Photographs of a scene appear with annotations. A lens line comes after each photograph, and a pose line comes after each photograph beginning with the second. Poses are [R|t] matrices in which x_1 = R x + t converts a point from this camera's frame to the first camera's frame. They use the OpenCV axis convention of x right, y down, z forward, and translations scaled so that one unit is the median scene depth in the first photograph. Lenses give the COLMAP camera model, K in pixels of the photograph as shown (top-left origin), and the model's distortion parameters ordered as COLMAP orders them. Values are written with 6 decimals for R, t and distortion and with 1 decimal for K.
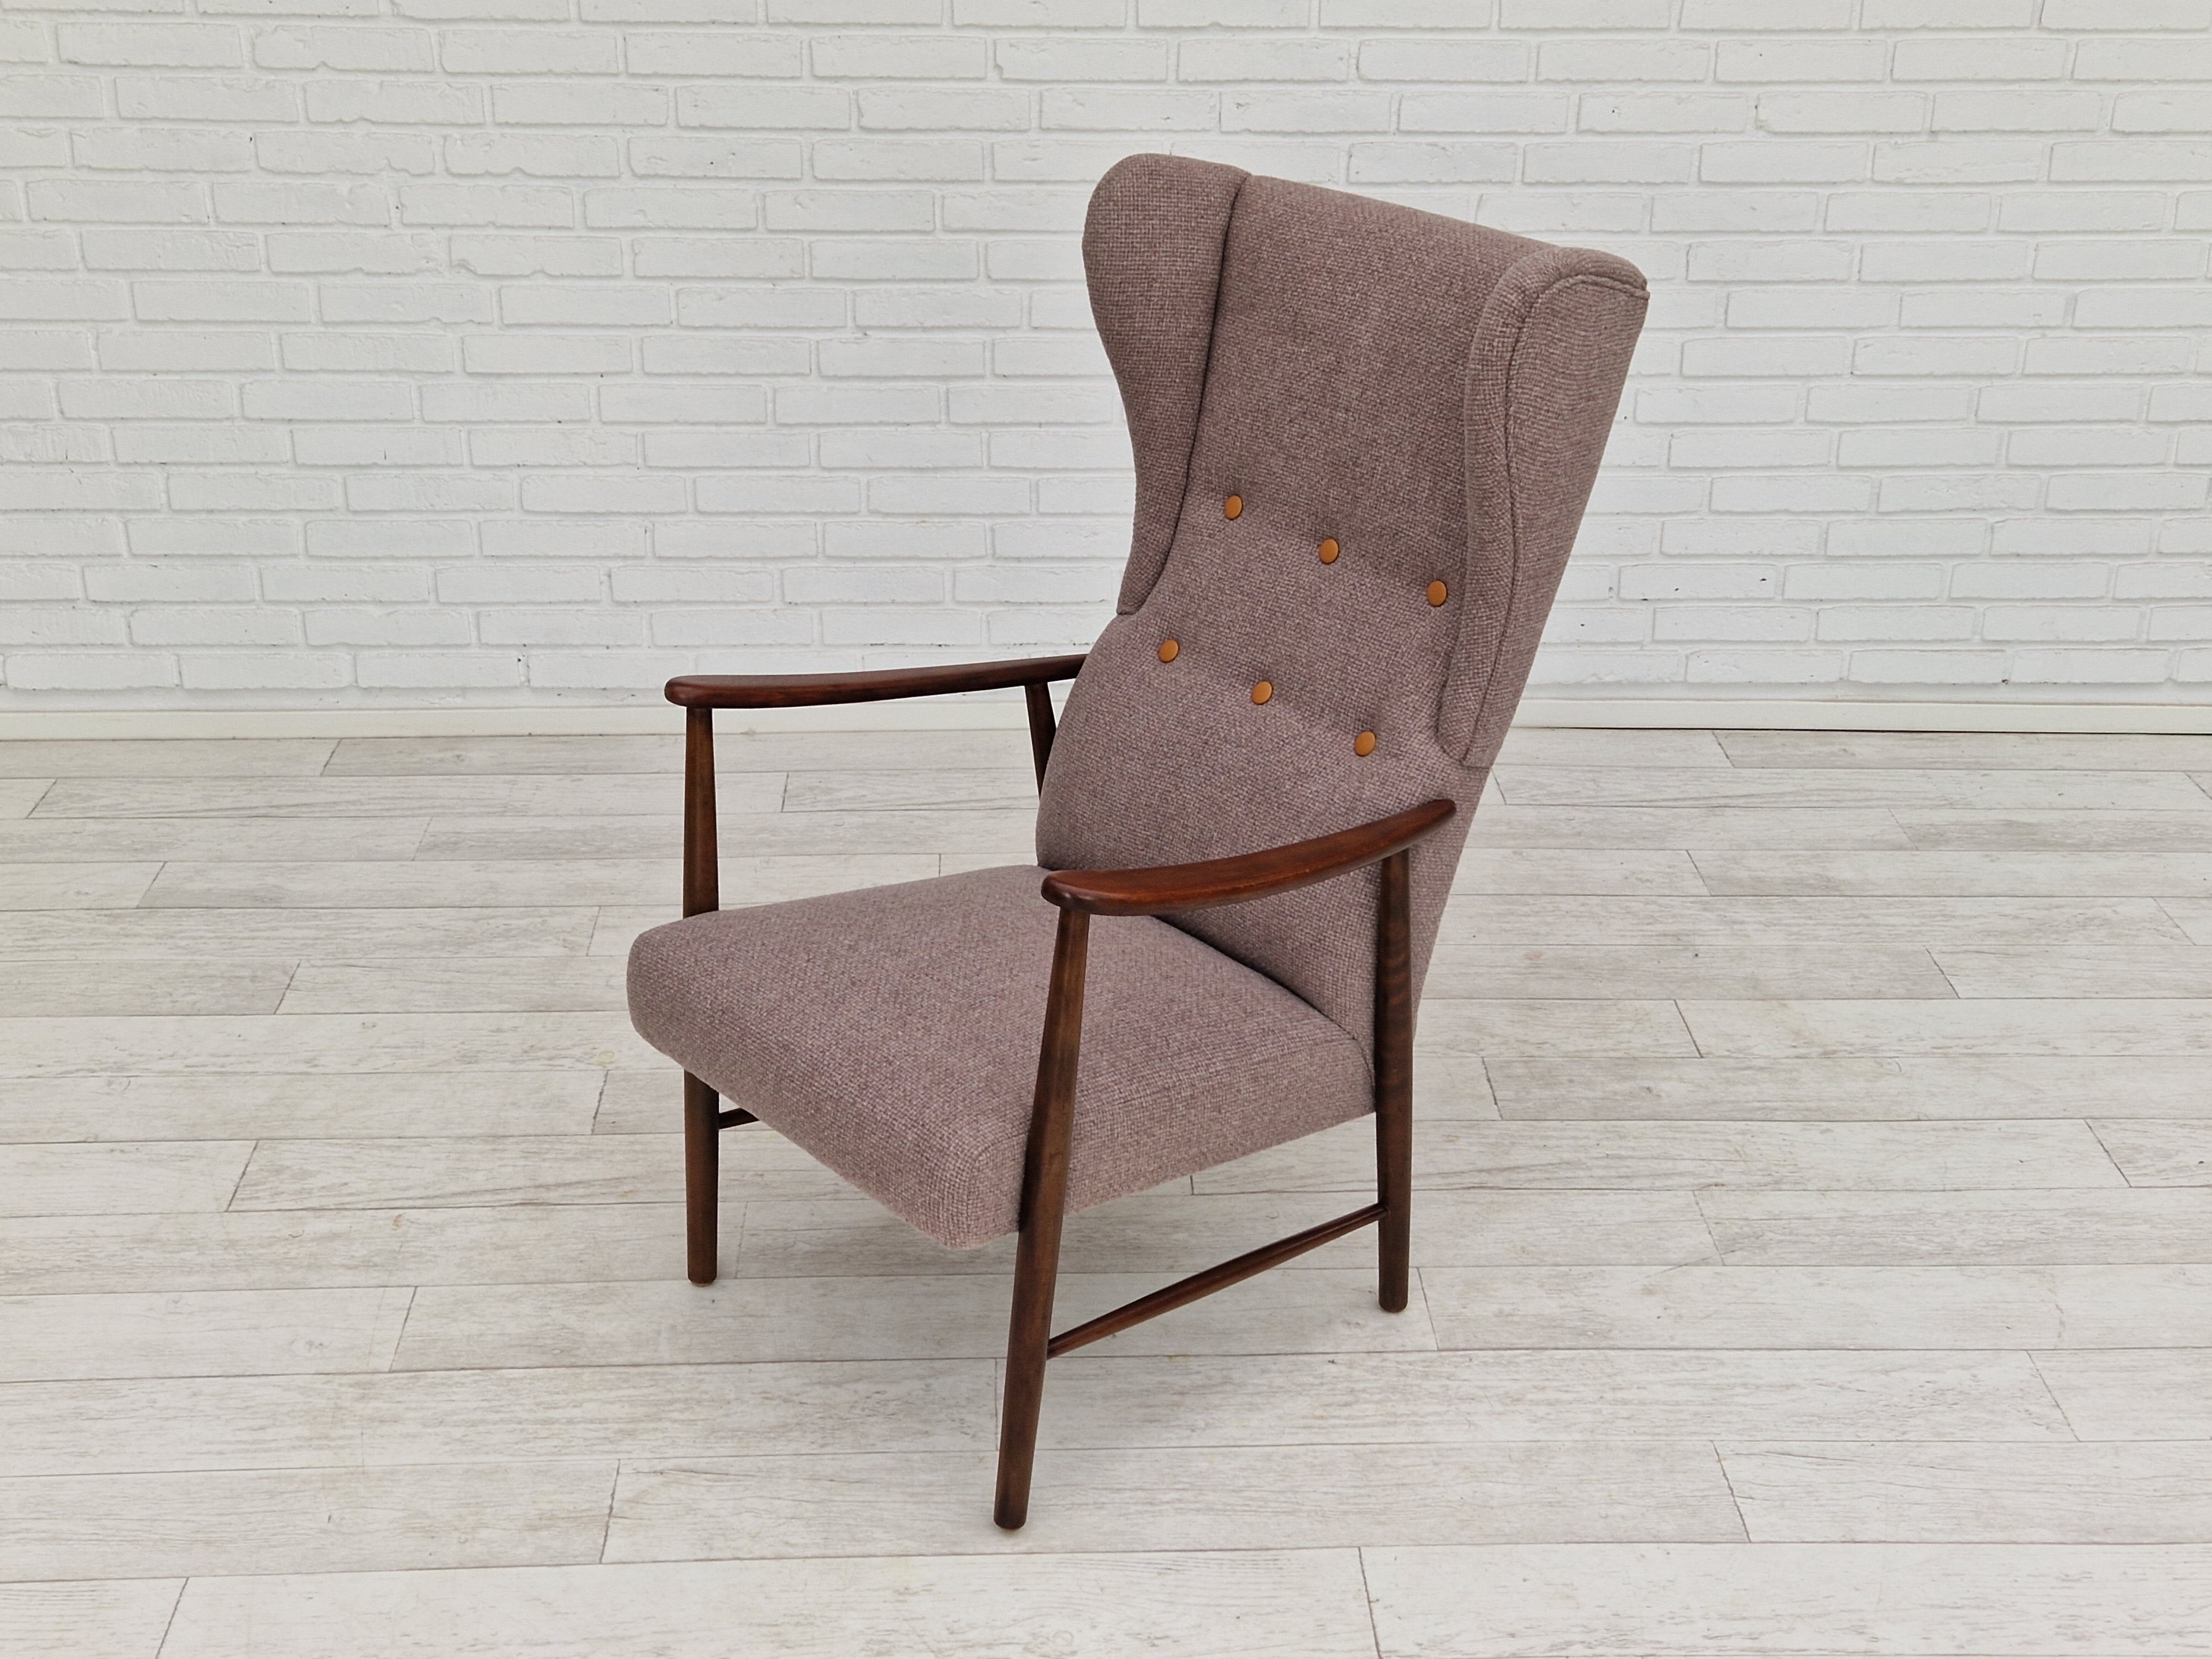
lens RADIAL K [[2839.1, 0, 1142.4], [0, 2839.1, 815.6], [0, 0, 1]] dist [0.069306, 0.000000]
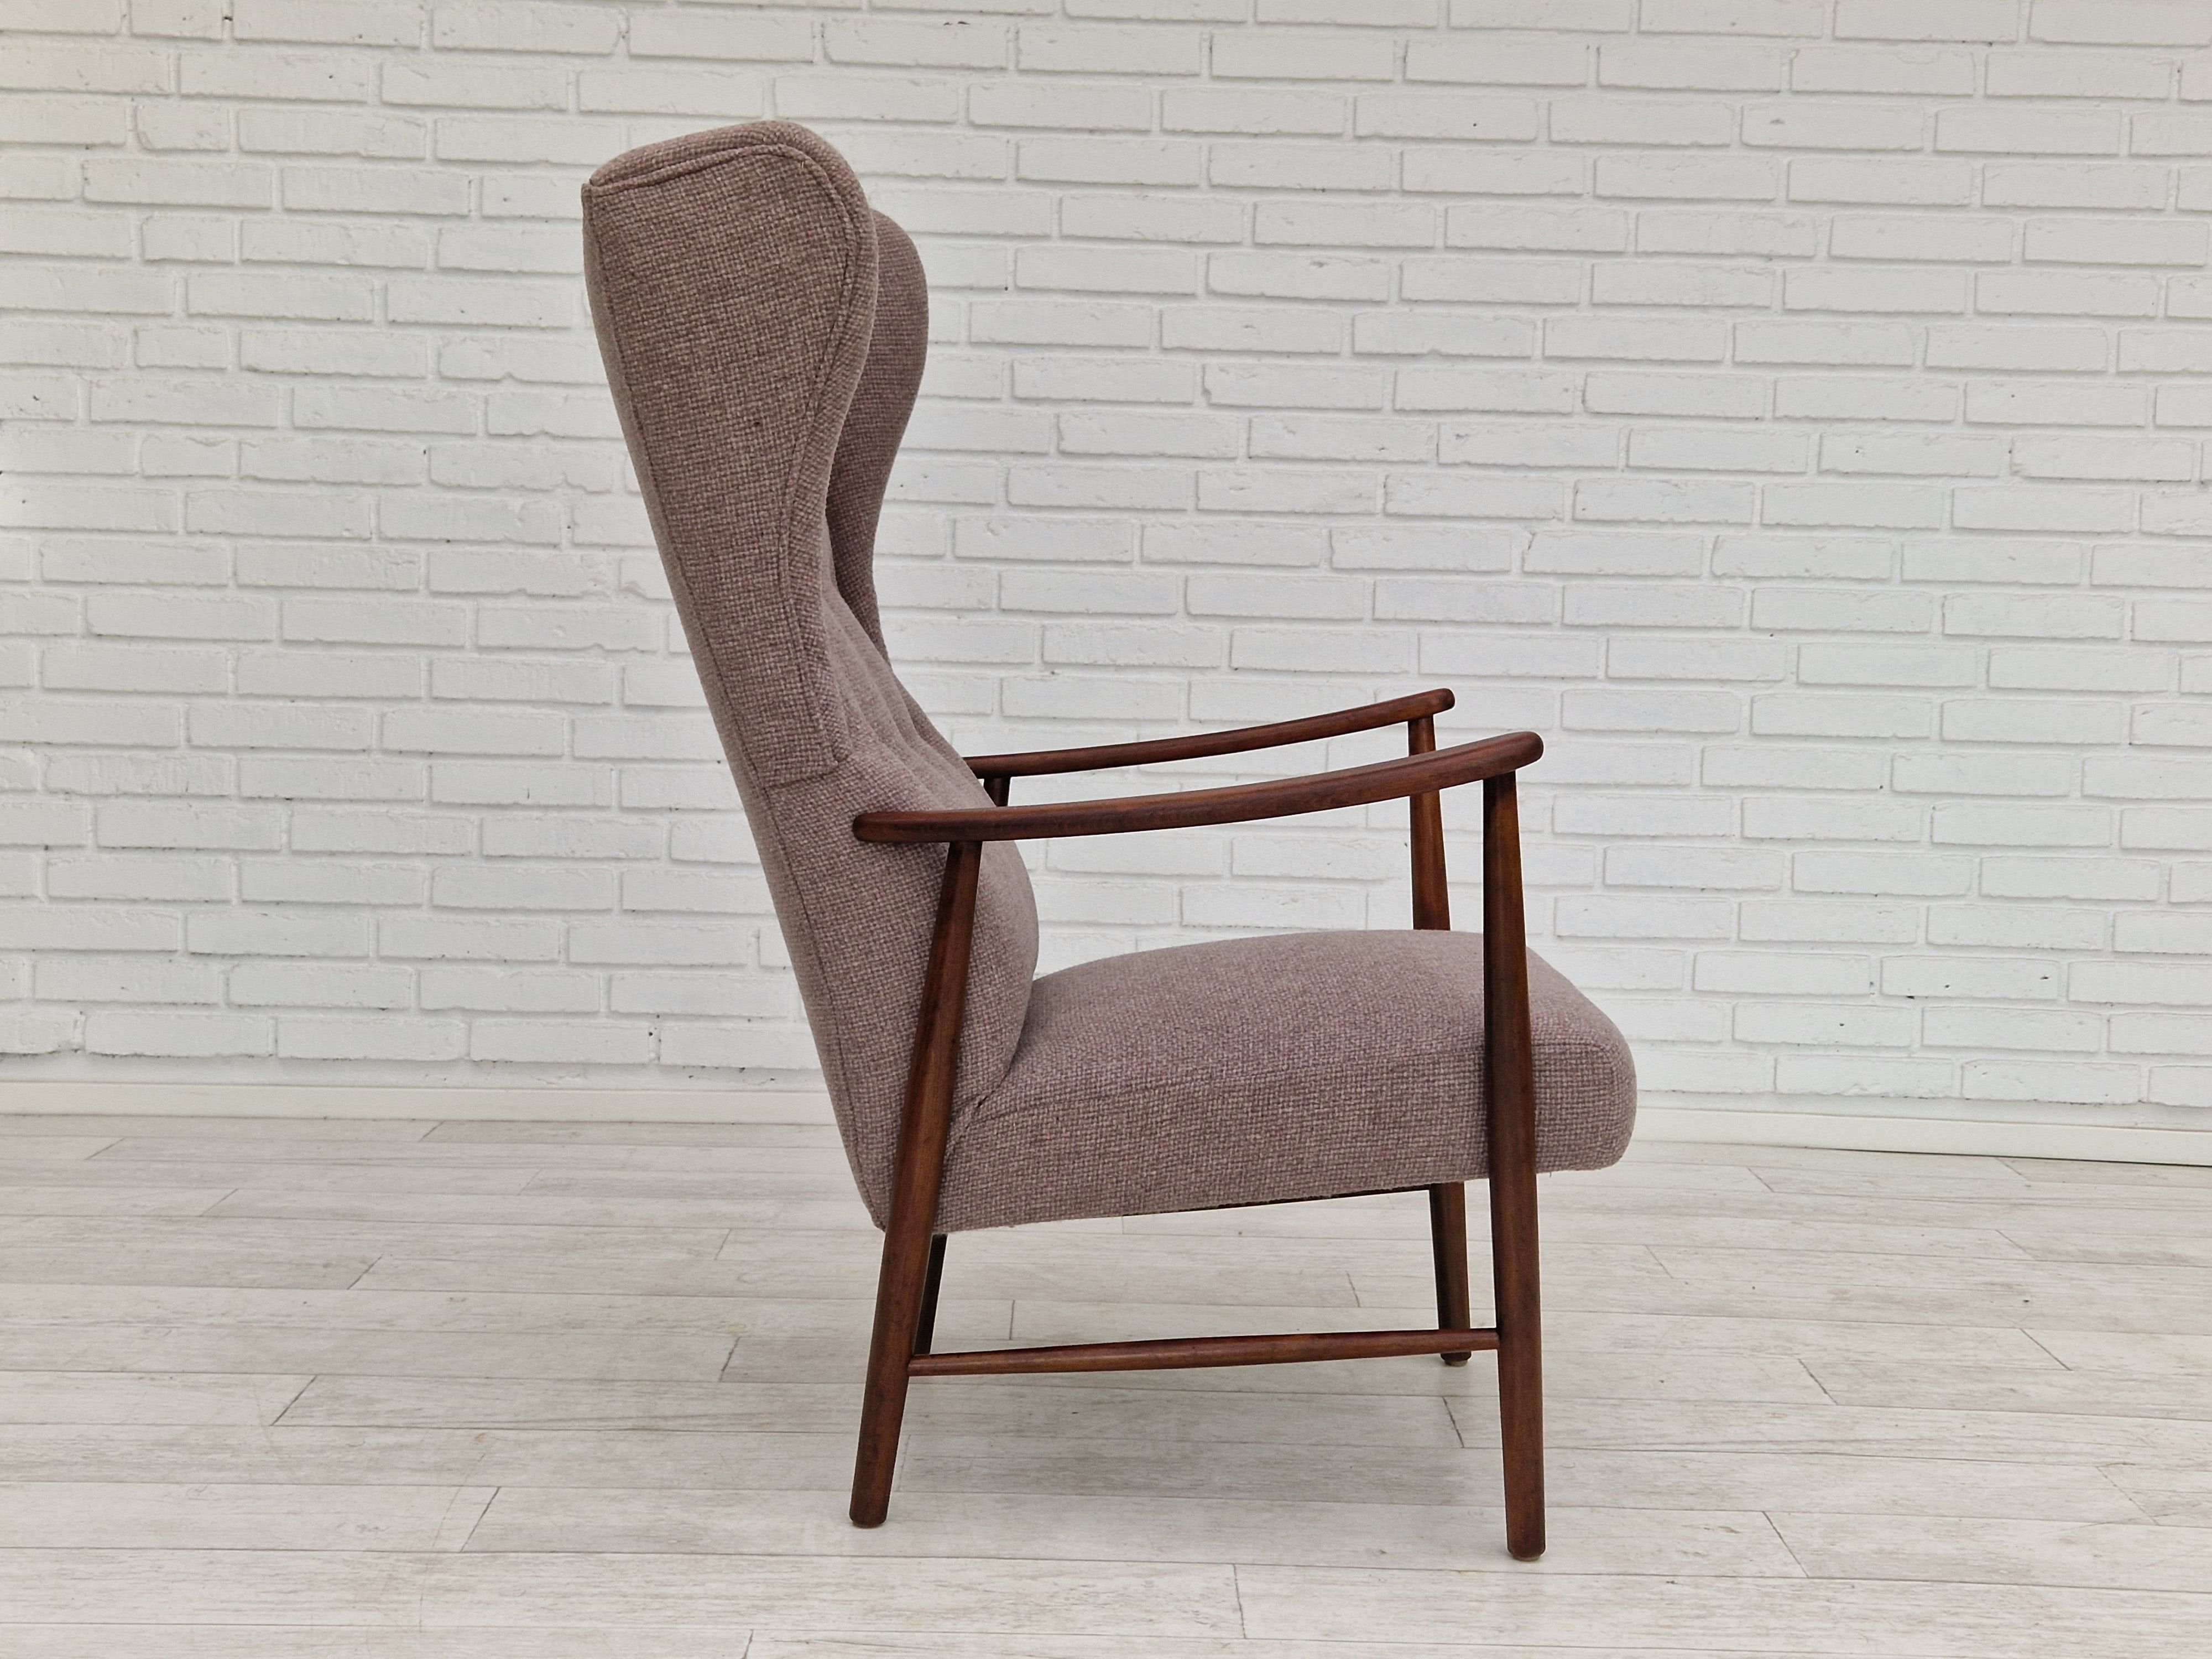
lens RADIAL K [[2839.1, 0, 1137.9], [0, 2839.1, 832.0], [0, 0, 1]] dist [0.069306, 0.000000]
pose [[0.999375, 0.016320, -0.031362, -0.041128], [-0.025575, 0.946191, -0.322596, 0.184324], [0.024409, 0.323197, 0.946017, 0.145390]]
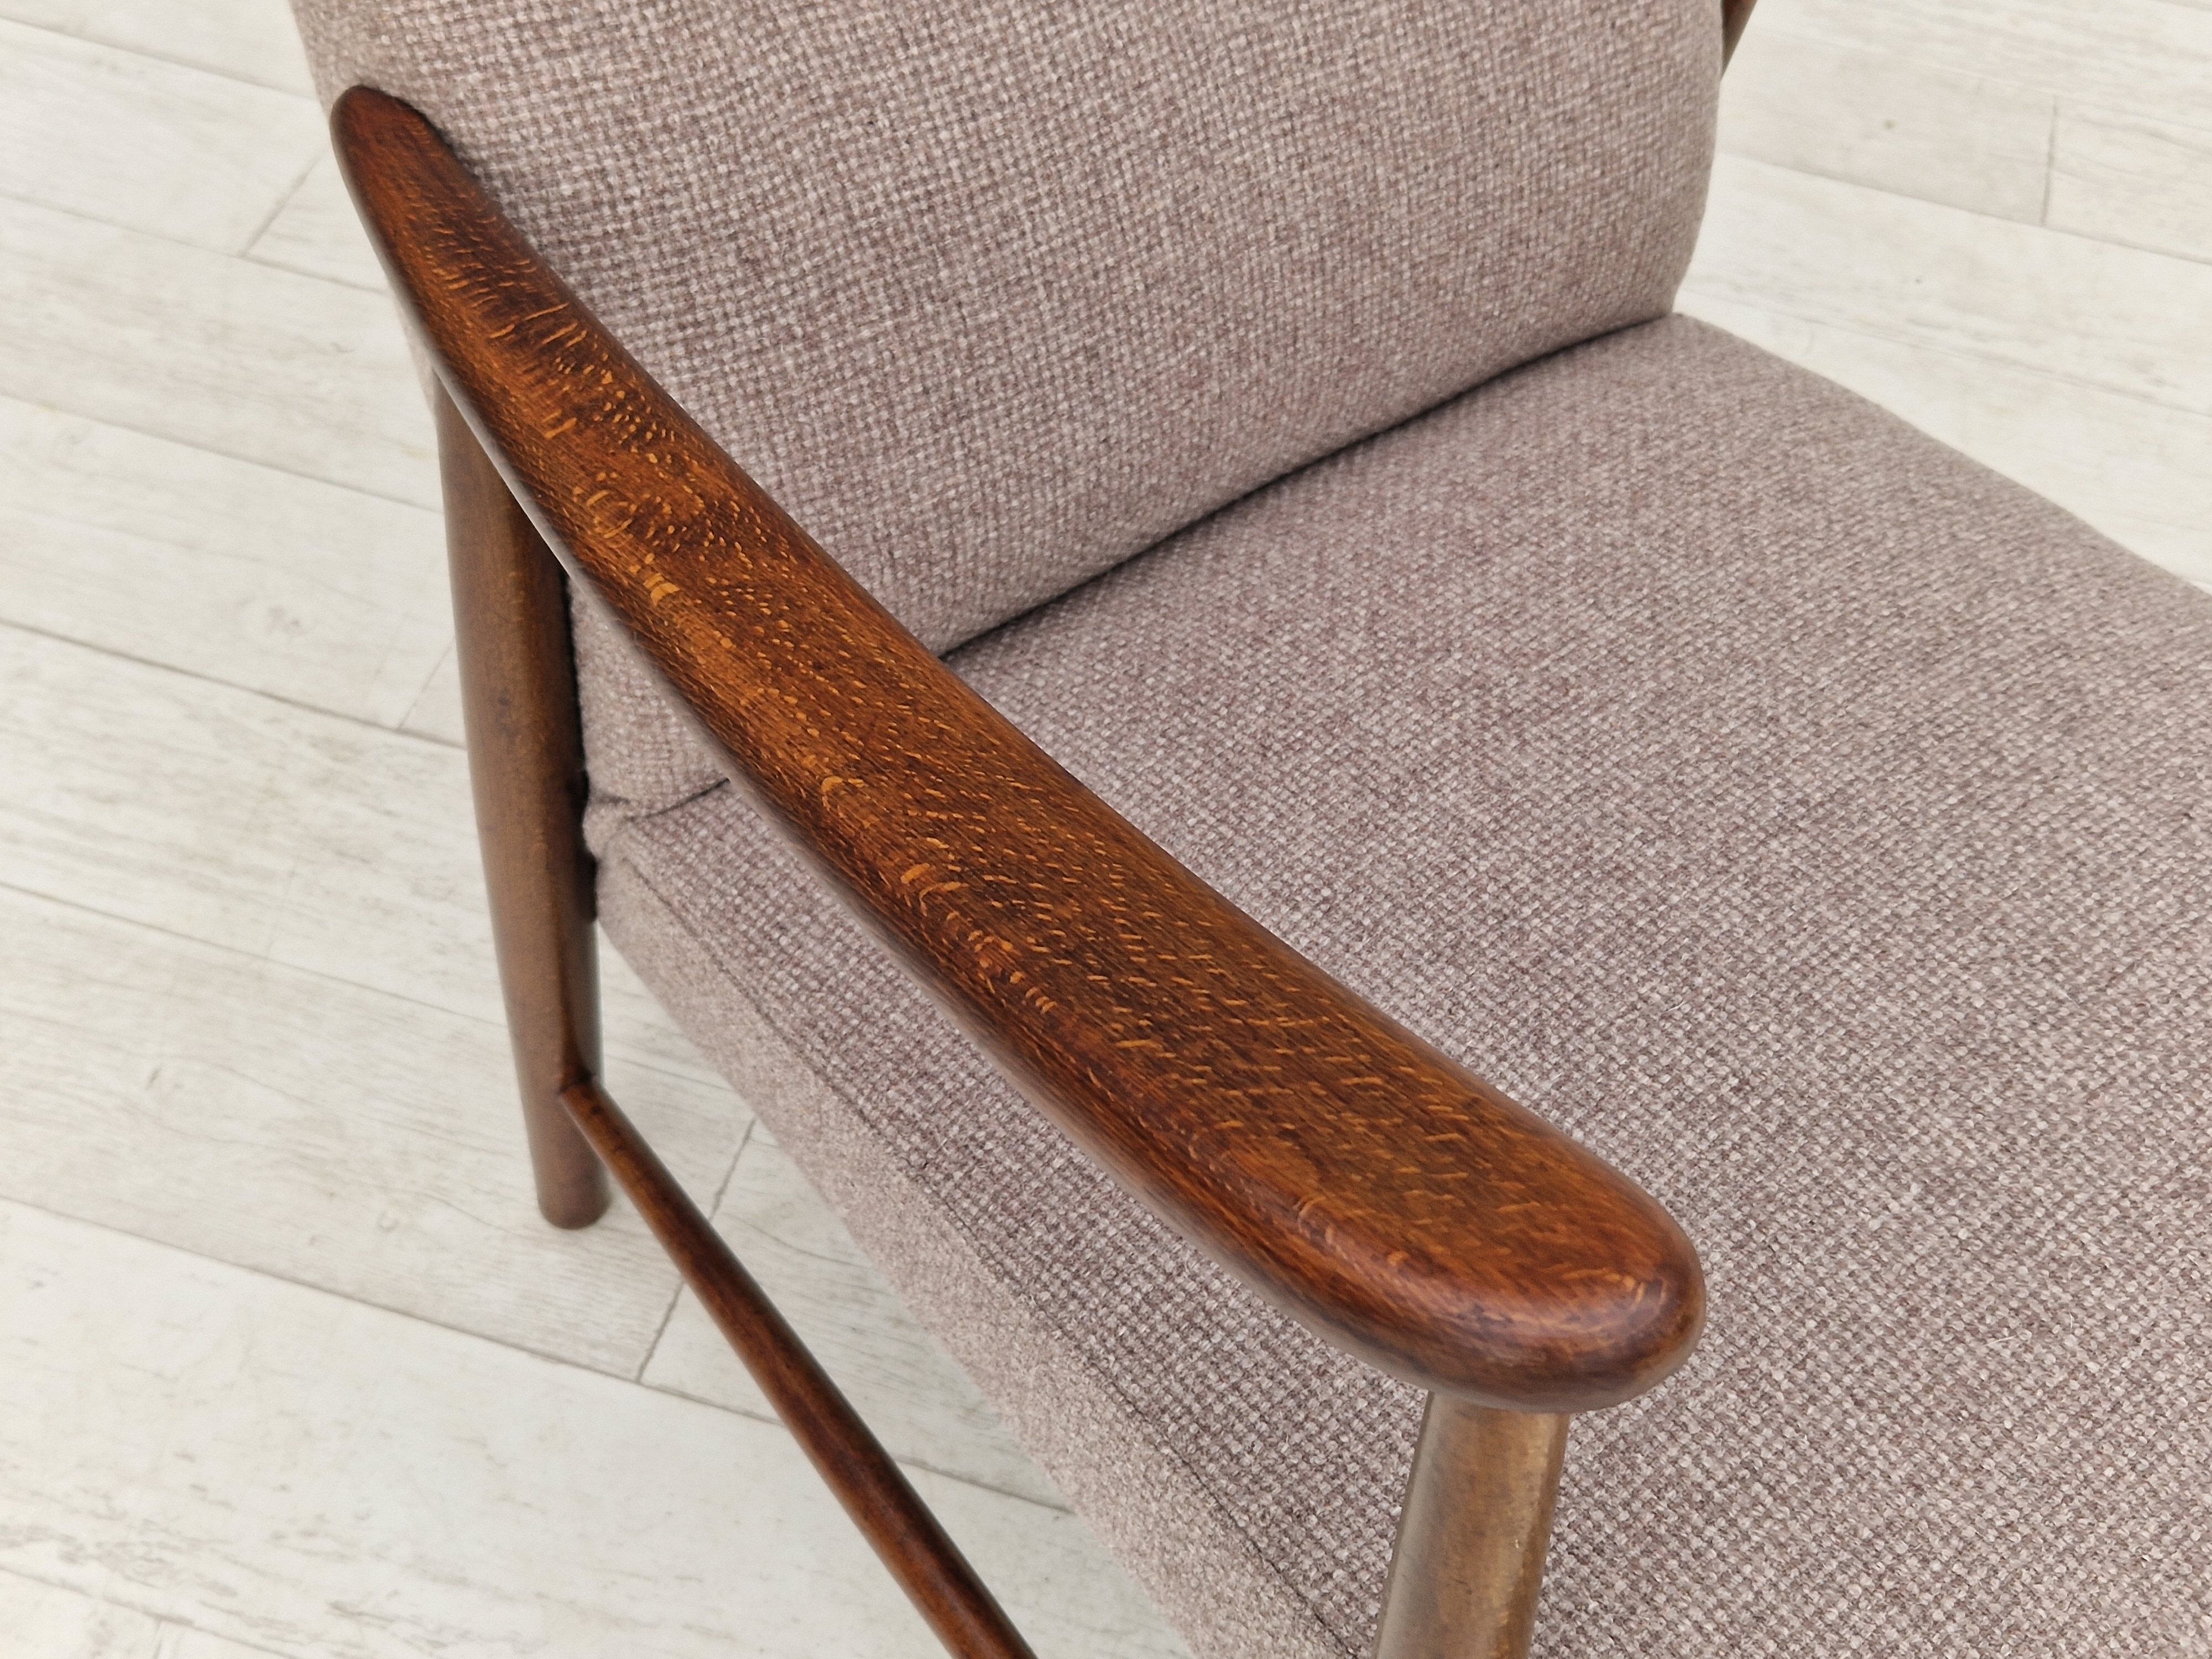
lens RADIAL K [[2839.1, 0, 1105.4], [0, 2839.1, 821.2], [0, 0, 1]] dist [0.069306, 0.000000]
pose [[0.945543, 0.288844, -0.150057, -0.049786], [-0.204008, 0.885120, 0.418263, -0.016333], [0.253631, -0.364873, 0.895846, 0.420753]]
